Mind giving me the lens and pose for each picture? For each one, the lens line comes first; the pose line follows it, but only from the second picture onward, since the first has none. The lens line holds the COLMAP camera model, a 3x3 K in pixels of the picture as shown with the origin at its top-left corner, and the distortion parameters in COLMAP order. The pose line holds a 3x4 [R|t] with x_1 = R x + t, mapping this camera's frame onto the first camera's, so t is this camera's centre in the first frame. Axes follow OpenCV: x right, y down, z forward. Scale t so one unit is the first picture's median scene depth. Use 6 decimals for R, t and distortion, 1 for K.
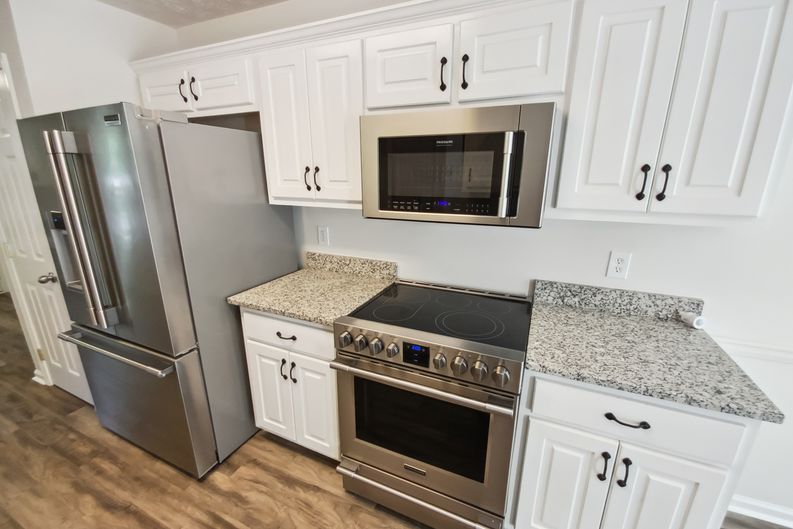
lens RADIAL K [[327.5, 0, 398.5], [0, 327.5, 267.4], [0, 0, 1]] dist [0.014830, -0.012065]
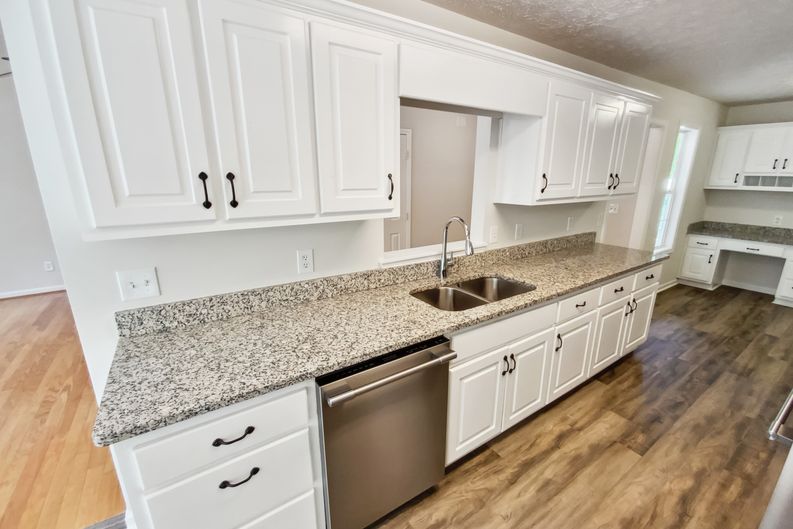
lens RADIAL K [[325.5, 0, 392.7], [0, 325.5, 270.4], [0, 0, 1]] dist [0.012632, -0.011940]
pose [[-0.557774, 0.225371, -0.798809, 0.280044], [-0.222788, 0.886456, 0.405662, -0.122858], [0.799533, 0.404232, -0.444232, 0.400007]]
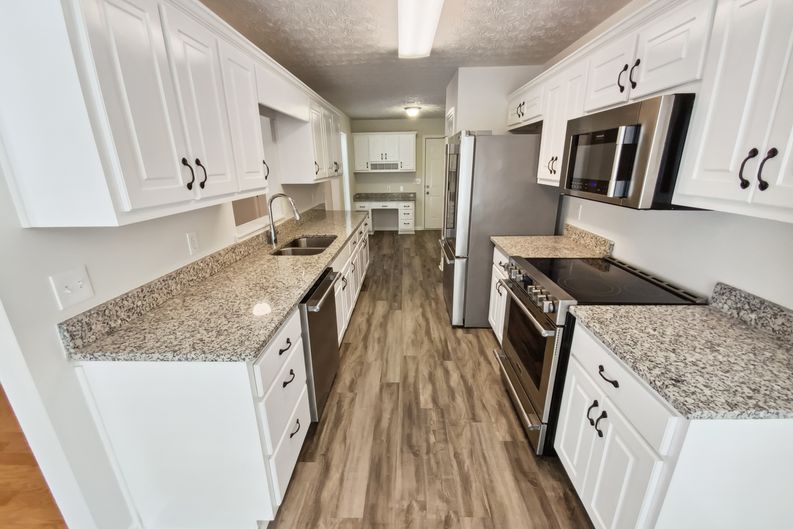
lens RADIAL K [[325.5, 0, 392.7], [0, 325.5, 270.4], [0, 0, 1]] dist [0.012632, -0.011940]
pose [[0.363663, 0.279290, -0.888677, 0.882671], [-0.237612, 0.950251, 0.201406, 0.040455], [0.900716, 0.137917, 0.411934, -0.139732]]
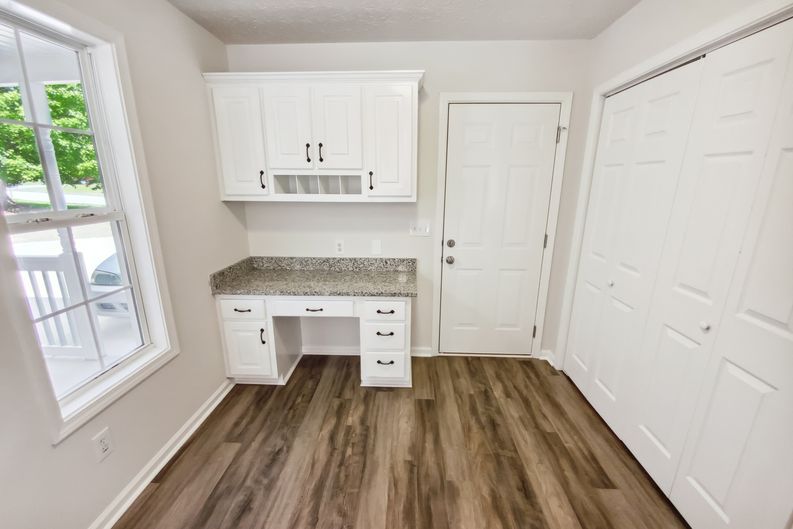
lens RADIAL K [[325.5, 0, 392.7], [0, 325.5, 270.4], [0, 0, 1]] dist [0.012632, -0.011940]
pose [[0.348293, 0.236942, -0.906946, -1.914610], [-0.256166, 0.954757, 0.151058, -0.312192], [0.901704, 0.179716, 0.393232, 1.145936]]
